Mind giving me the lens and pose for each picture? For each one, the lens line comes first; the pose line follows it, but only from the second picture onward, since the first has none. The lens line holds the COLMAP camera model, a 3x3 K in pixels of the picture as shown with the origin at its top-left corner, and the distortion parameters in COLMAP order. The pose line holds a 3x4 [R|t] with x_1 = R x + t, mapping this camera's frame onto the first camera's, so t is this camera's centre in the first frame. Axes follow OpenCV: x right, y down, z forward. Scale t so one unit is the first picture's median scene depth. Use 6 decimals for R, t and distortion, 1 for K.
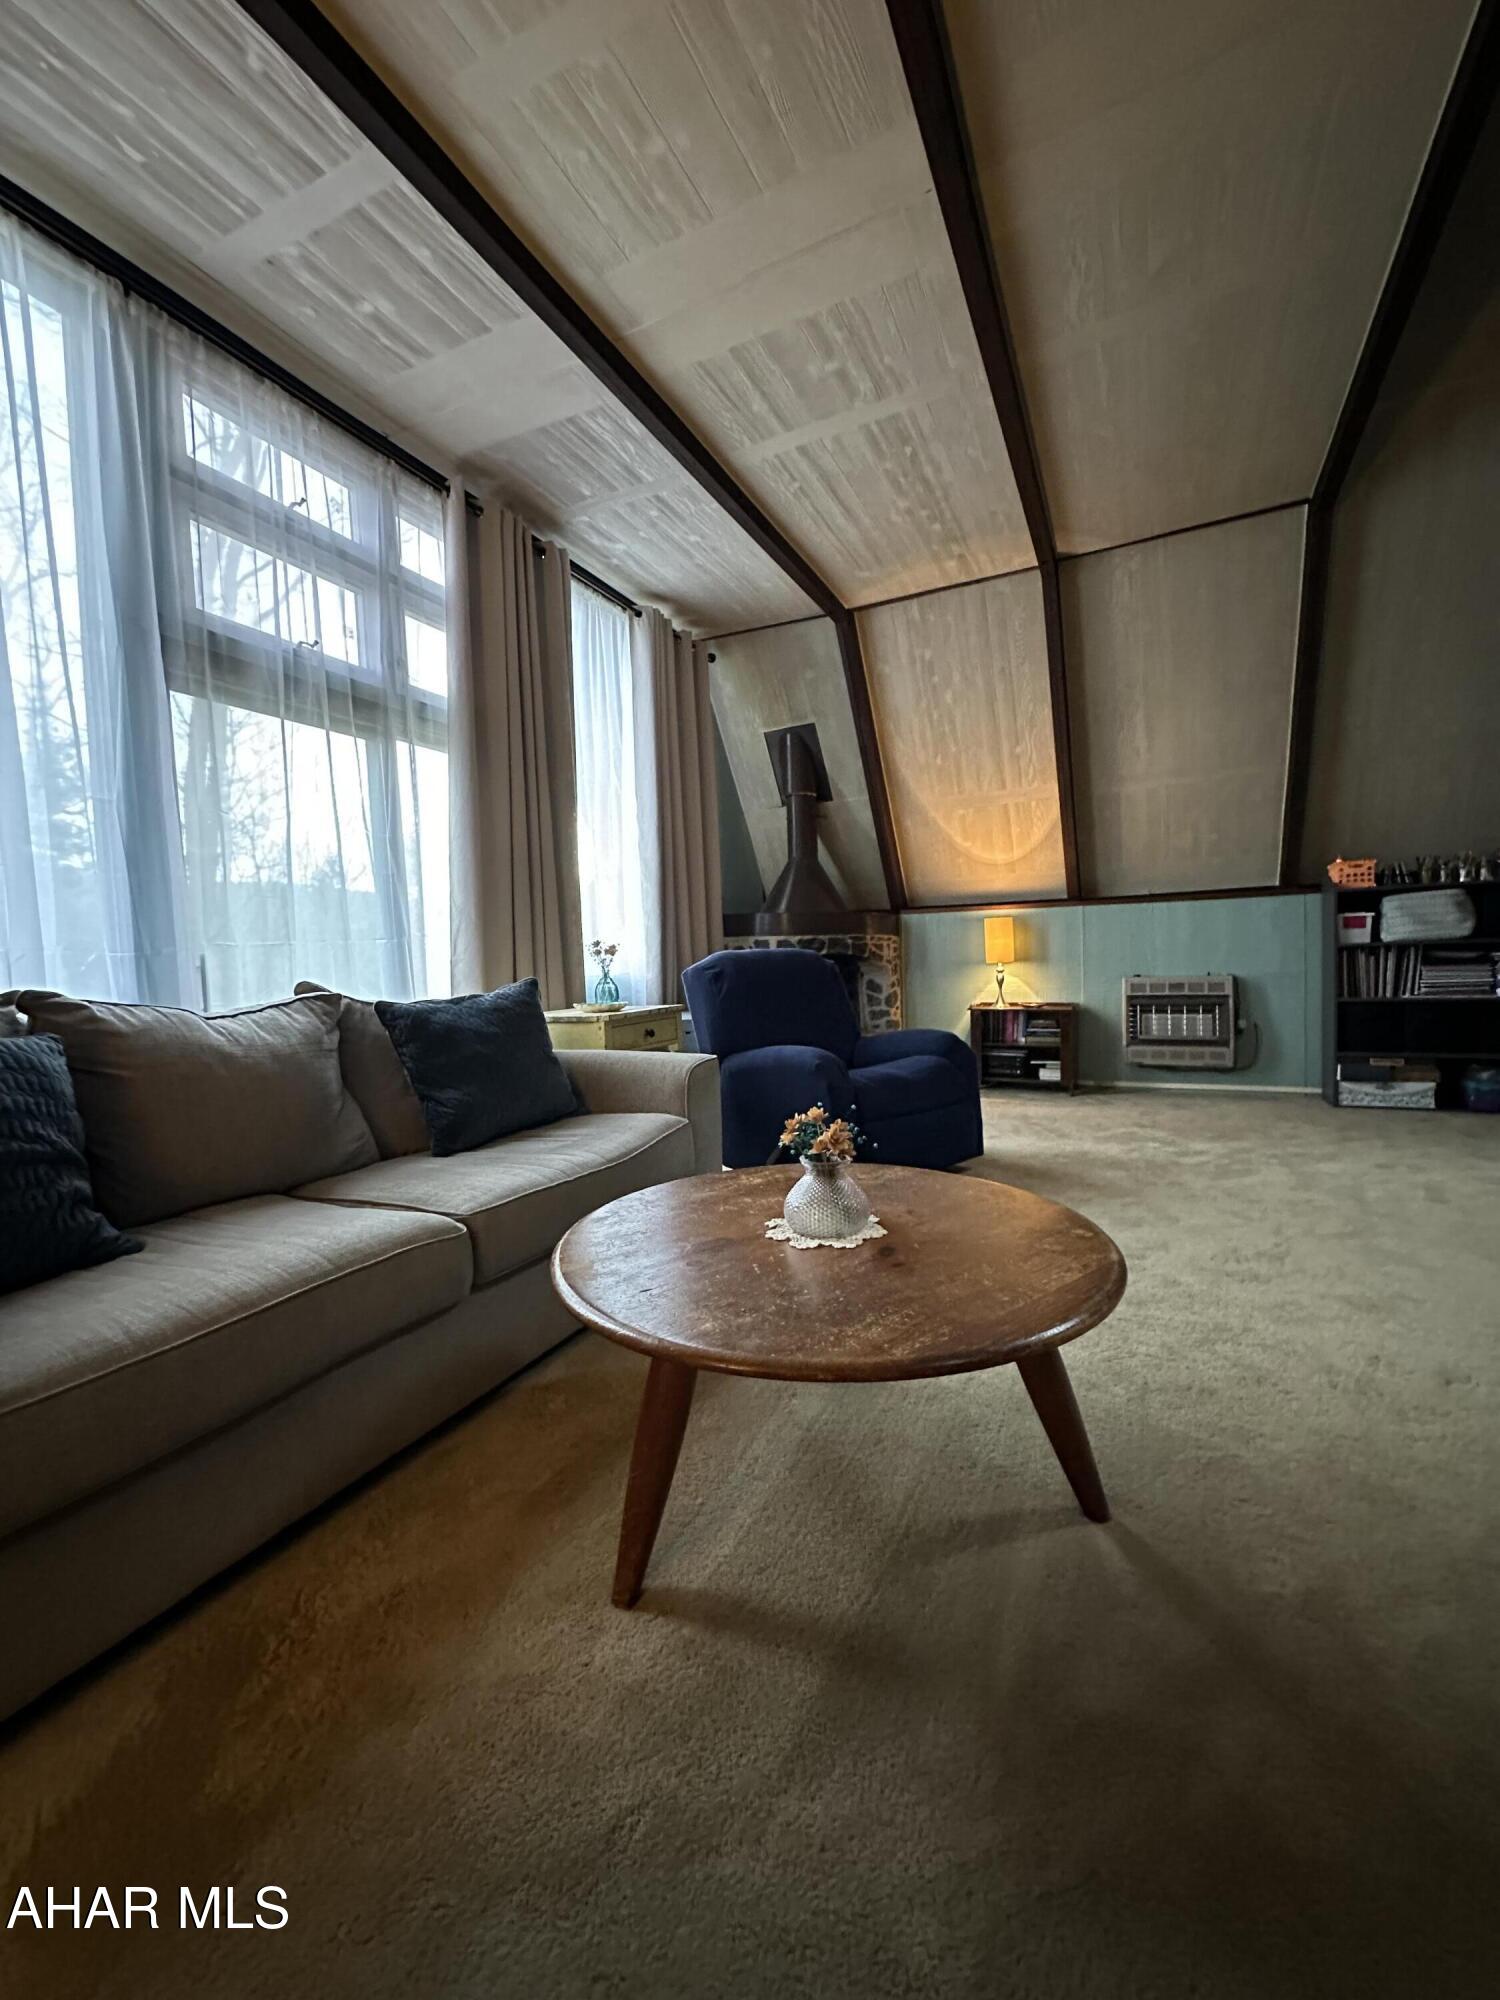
lens RADIAL K [[796.4, 0, 748.7], [0, 796.4, 995.5], [0, 0, 1]] dist [-0.003526, 0.000736]
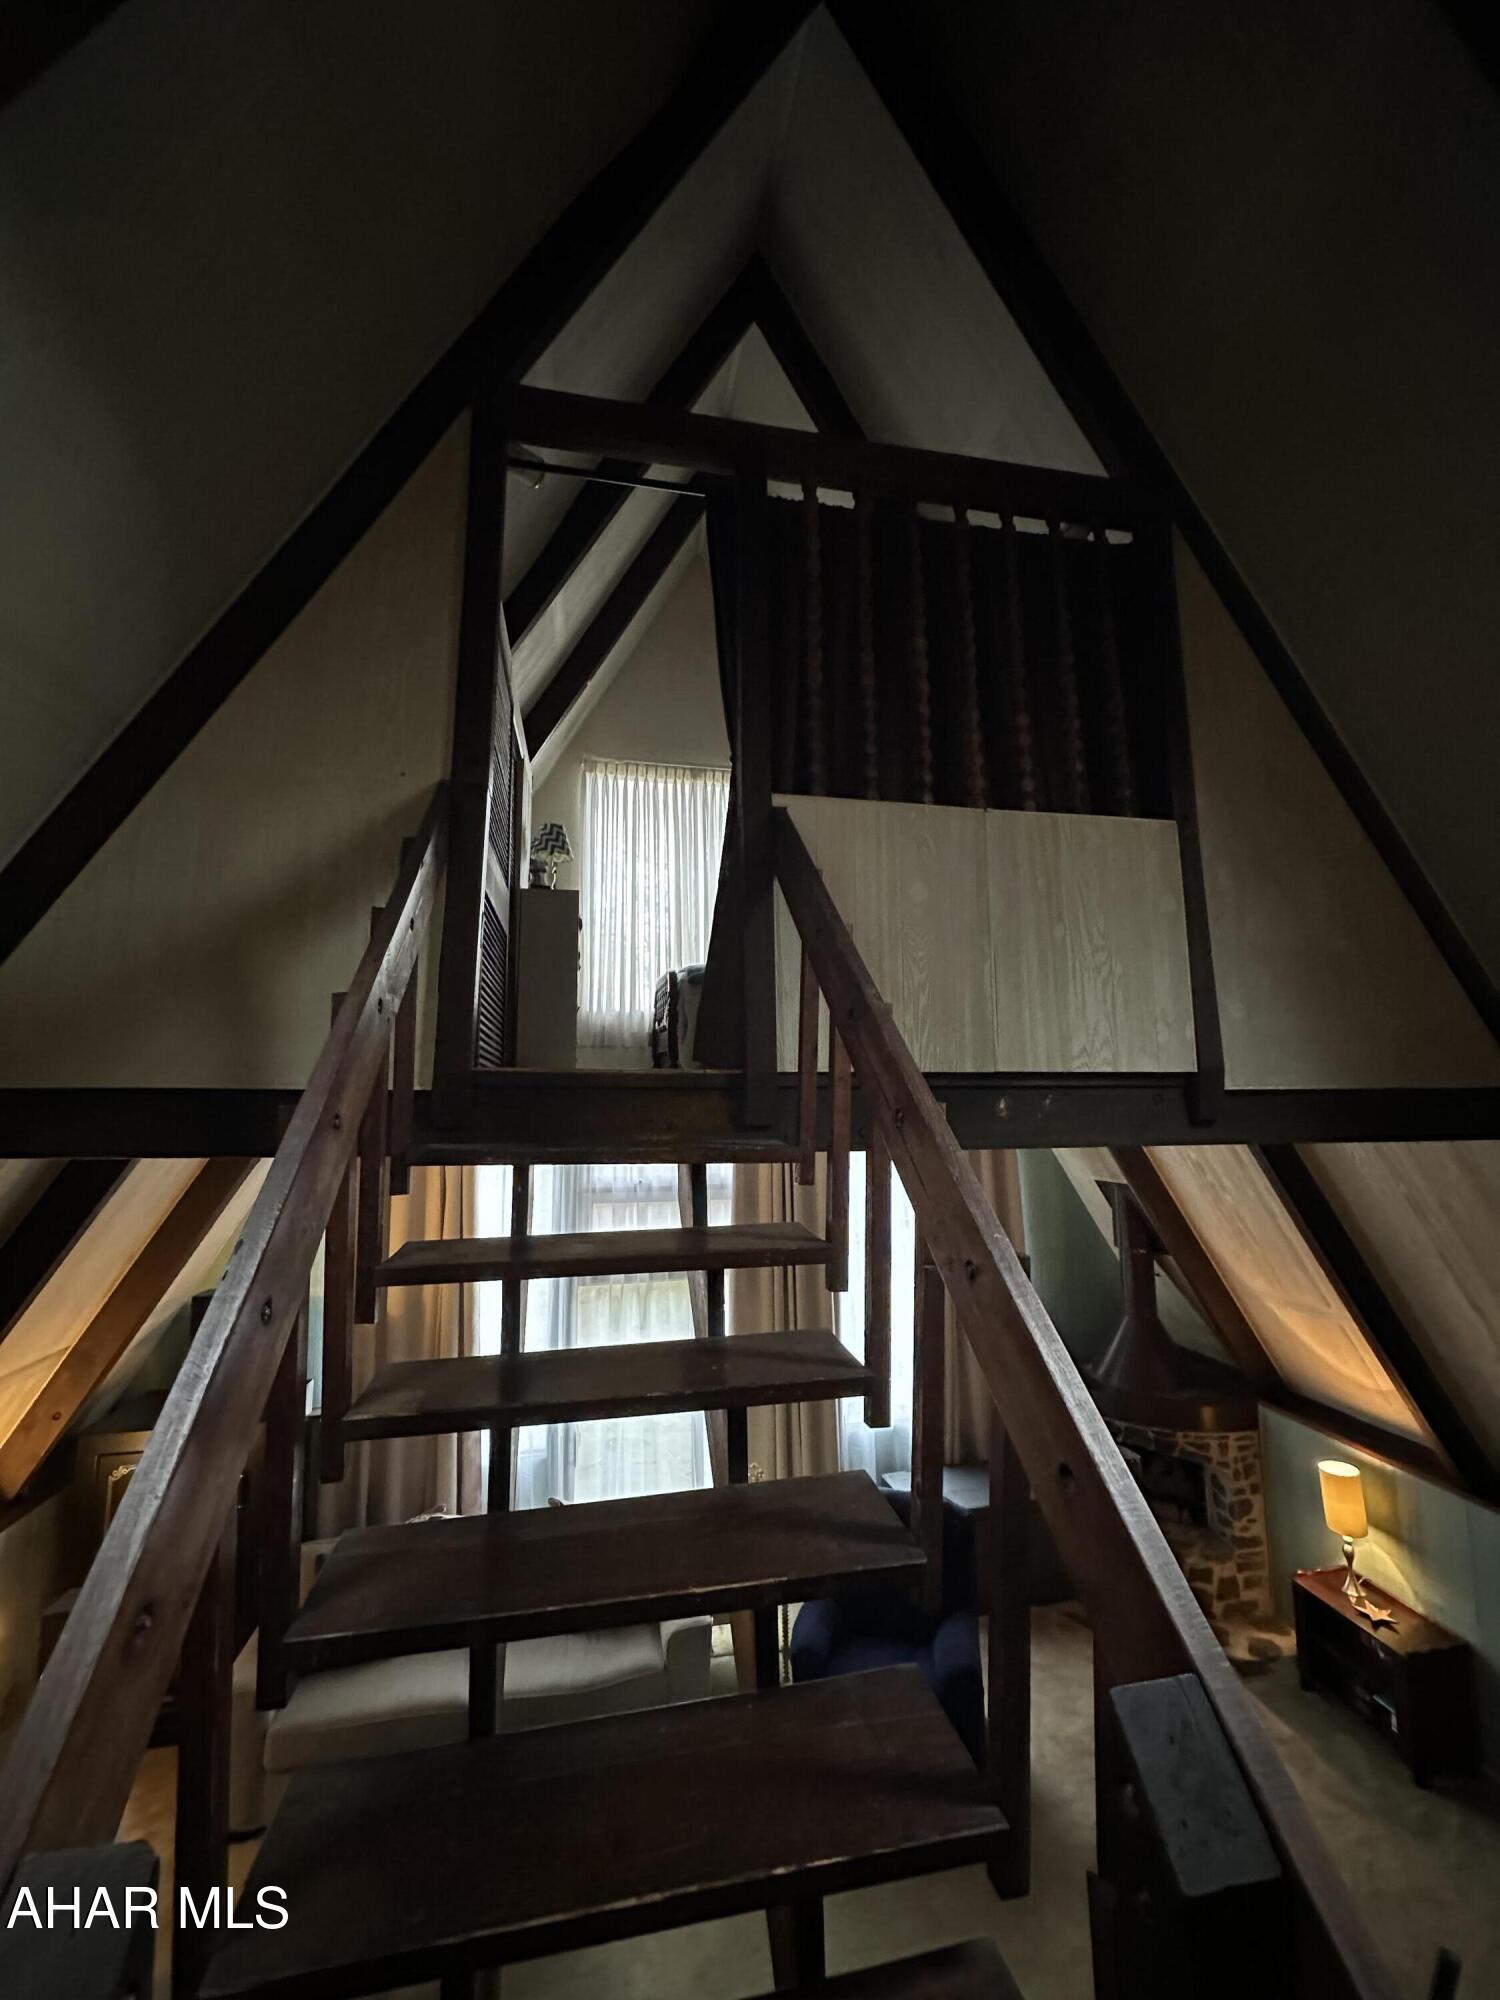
lens RADIAL K [[796.4, 0, 749.1], [0, 796.4, 989.7], [0, 0, 1]] dist [-0.003526, 0.000736]
pose [[0.608420, -0.079969, -0.789576, 0.764758], [-0.047781, 0.989414, -0.137027, -0.537926], [0.792176, 0.121096, 0.598158, -0.008315]]
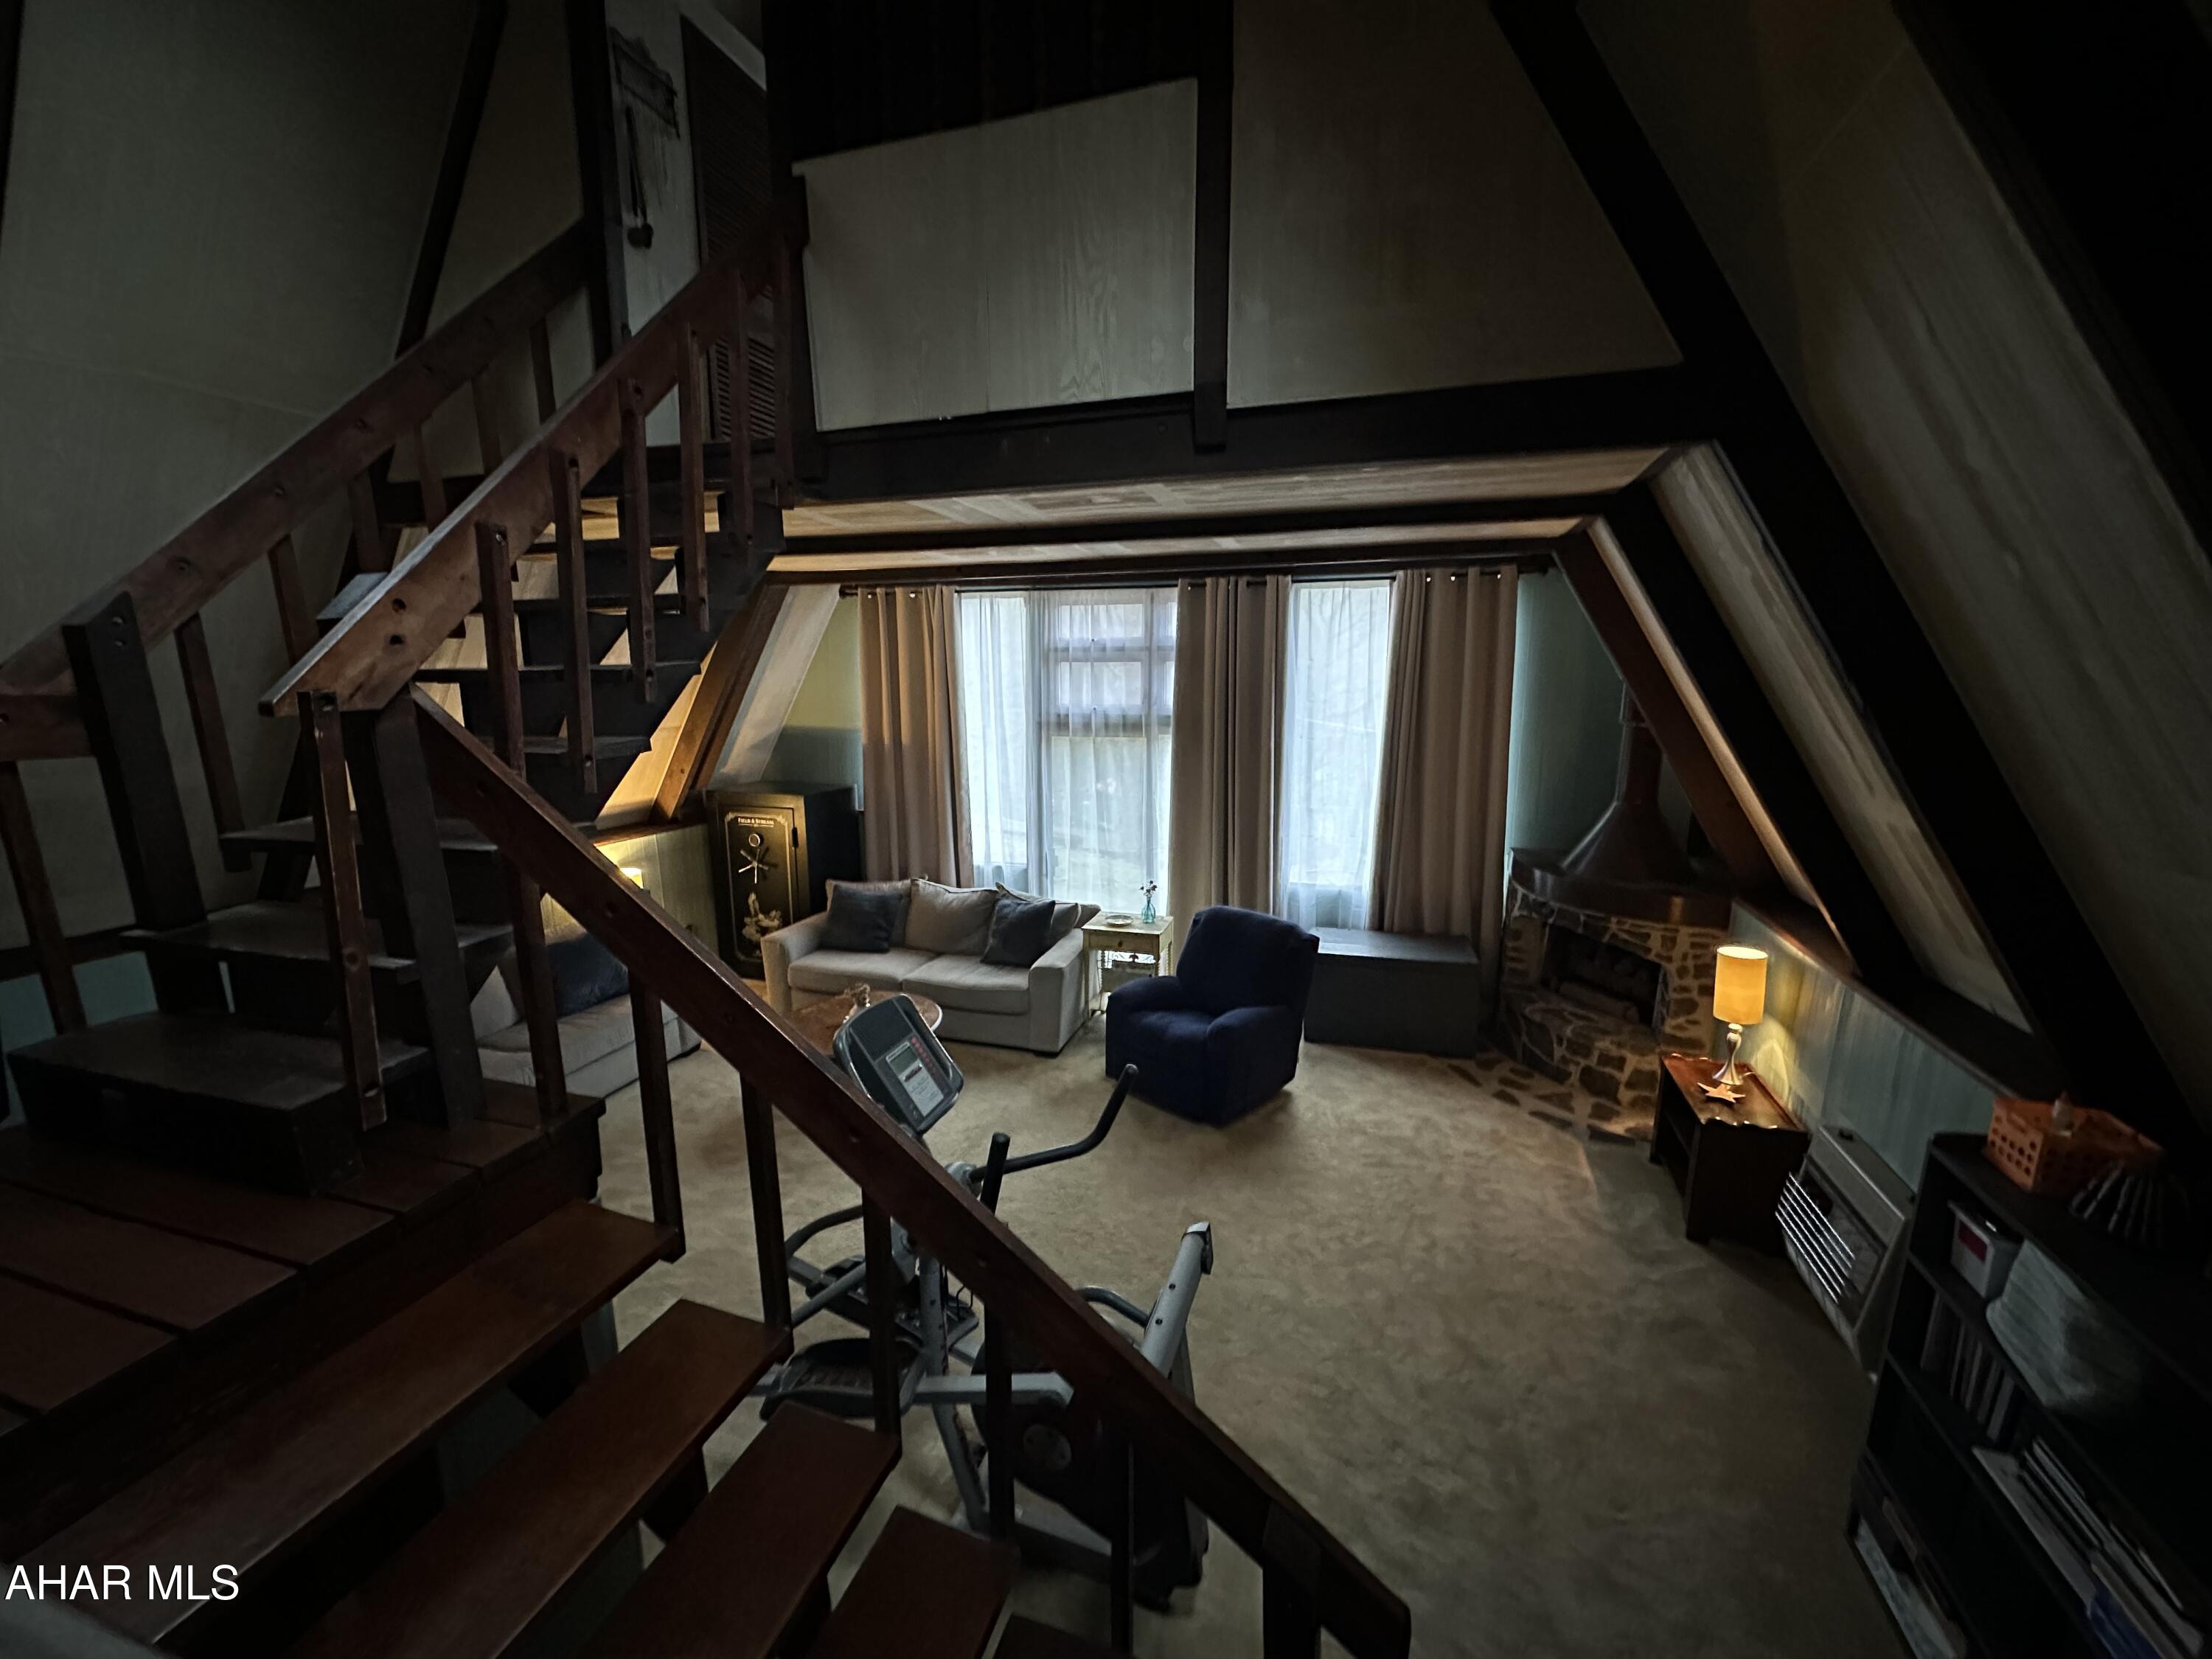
lens RADIAL K [[880.8, 0, 1109.2], [0, 880.8, 817.0], [0, 0, 1]] dist [-0.003526, 0.000736]
pose [[0.145075, 0.202875, -0.968398, 1.132508], [-0.044668, 0.979098, 0.198425, -0.405578], [0.988412, 0.014470, 0.151105, 0.455167]]
